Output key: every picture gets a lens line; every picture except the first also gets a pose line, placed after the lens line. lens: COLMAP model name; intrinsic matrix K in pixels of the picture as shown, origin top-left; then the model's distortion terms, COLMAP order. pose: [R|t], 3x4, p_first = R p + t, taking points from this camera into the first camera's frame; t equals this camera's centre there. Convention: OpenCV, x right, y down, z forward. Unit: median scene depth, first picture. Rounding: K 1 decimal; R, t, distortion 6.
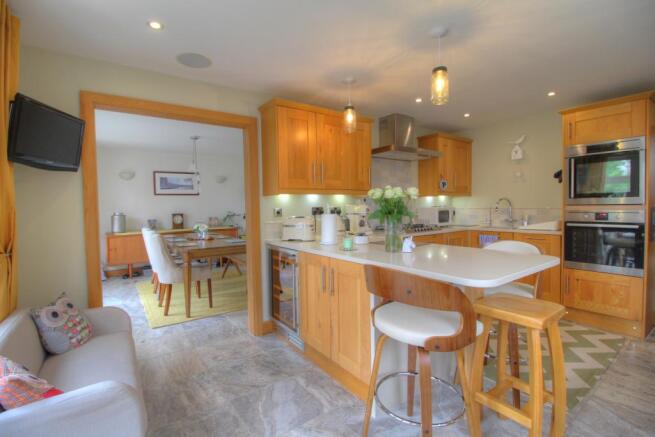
lens RADIAL K [[303.8, 0, 328.4], [0, 303.8, 216.0], [0, 0, 1]] dist [-0.013676, -0.000338]
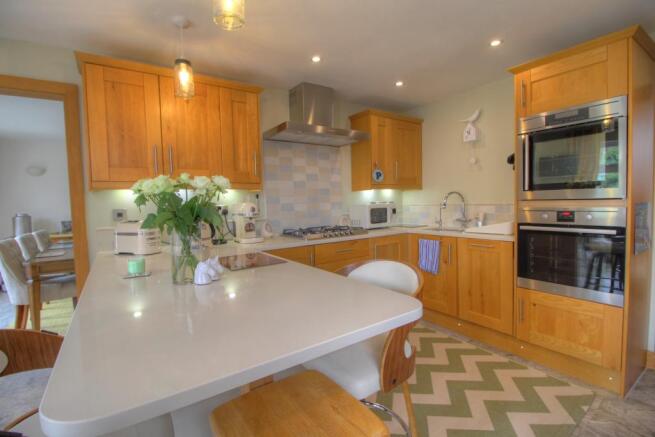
lens RADIAL K [[303.8, 0, 328.4], [0, 303.8, 216.0], [0, 0, 1]] dist [-0.013676, -0.000338]
pose [[0.999755, -0.009219, -0.020134, 0.346294], [0.009536, 0.999831, 0.015716, -0.014531], [0.019986, -0.015904, 0.999674, 0.269263]]
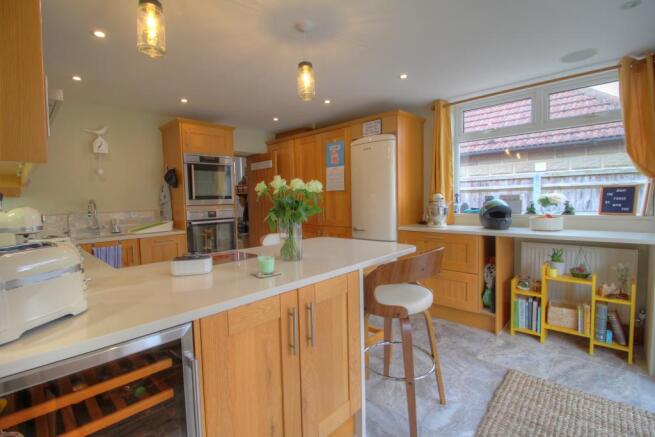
lens RADIAL K [[303.8, 0, 328.4], [0, 303.8, 216.0], [0, 0, 1]] dist [-0.013676, -0.000338]
pose [[-0.181183, -0.035663, 0.982803, -0.384814], [0.063574, 0.996827, 0.047892, -0.020272], [-0.981392, 0.071158, -0.178341, 0.687835]]
